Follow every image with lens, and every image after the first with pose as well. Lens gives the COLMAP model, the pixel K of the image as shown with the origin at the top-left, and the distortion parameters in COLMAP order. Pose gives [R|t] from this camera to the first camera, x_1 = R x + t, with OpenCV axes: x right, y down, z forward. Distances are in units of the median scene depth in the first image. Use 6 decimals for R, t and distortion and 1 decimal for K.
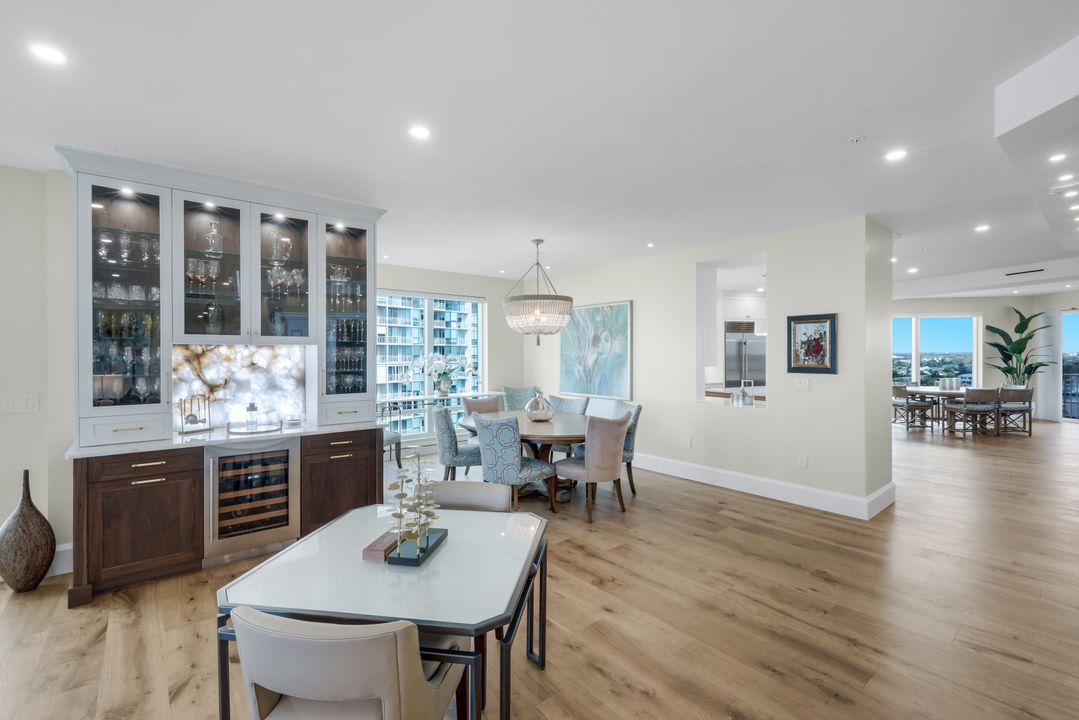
lens RADIAL K [[481.3, 0, 537.3], [0, 481.3, 354.7], [0, 0, 1]] dist [-0.000498, 0.000063]
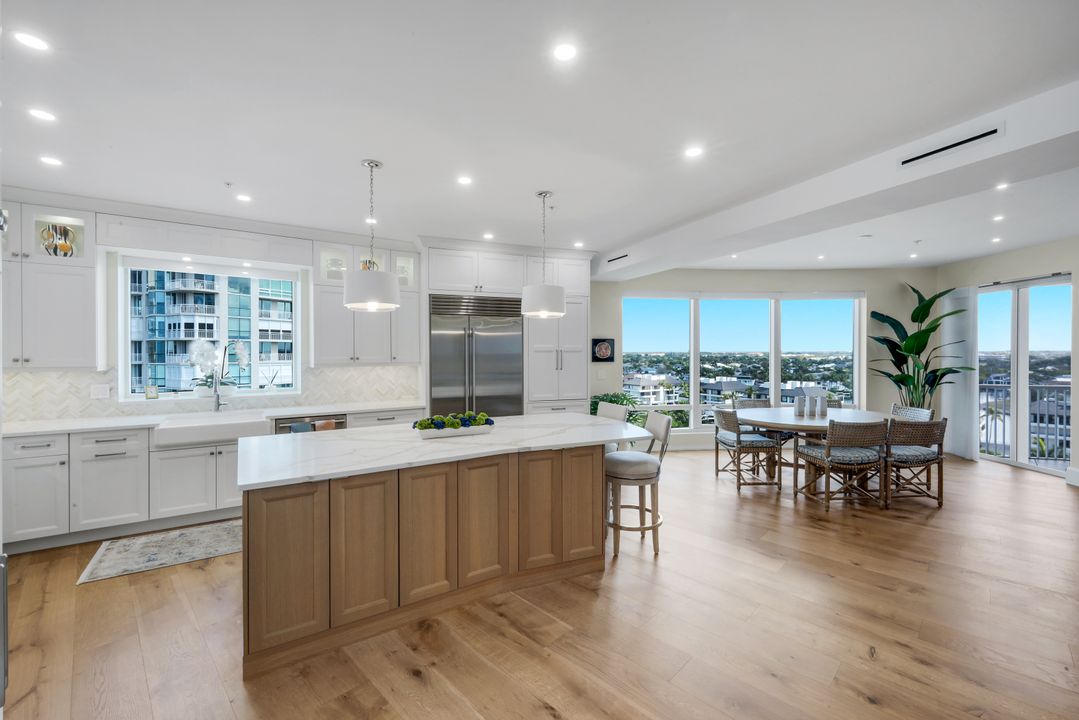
lens RADIAL K [[453.6, 0, 538.2], [0, 453.6, 354.1], [0, 0, 1]] dist [0.001164, -0.000705]
pose [[0.994714, 0.001786, 0.102671, 0.969337], [-0.002065, 0.999994, 0.002611, -0.006381], [-0.102666, -0.002809, 0.994712, 0.999873]]
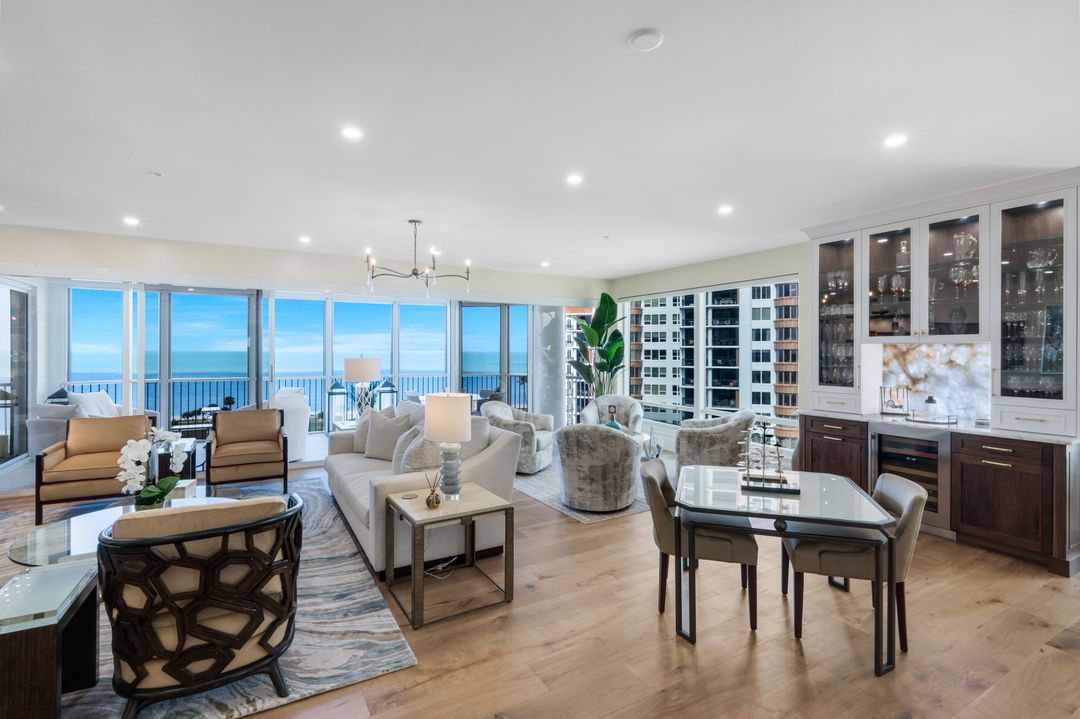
lens RADIAL K [[488.9, 0, 539.1], [0, 488.9, 354.0], [0, 0, 1]] dist [-0.003484, 0.000774]
pose [[-0.164632, 0.005317, -0.986341, 0.532358], [-0.002318, 0.999981, 0.005777, -0.000688], [0.986352, 0.003237, -0.164616, 0.239244]]
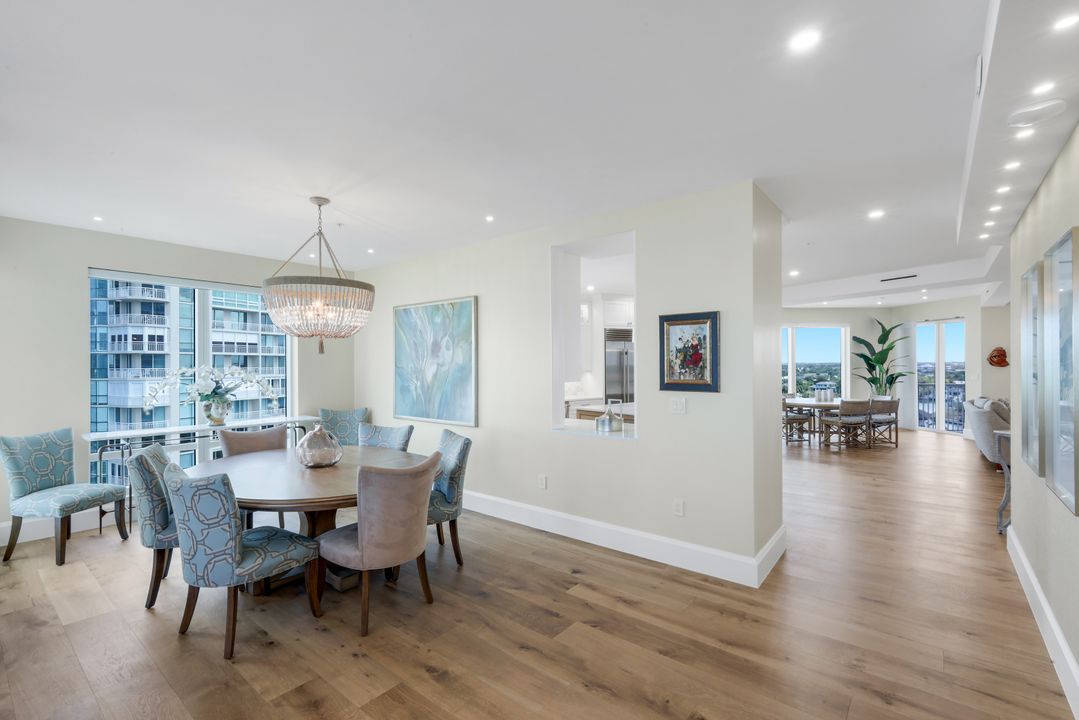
lens RADIAL K [[488.5, 0, 537.1], [0, 488.5, 361.6], [0, 0, 1]] dist [-0.003484, 0.000774]
pose [[0.980135, -0.000729, 0.198328, 0.187613], [0.002417, 0.999963, -0.008266, -0.001957], [-0.198315, 0.008581, 0.980101, 0.301044]]
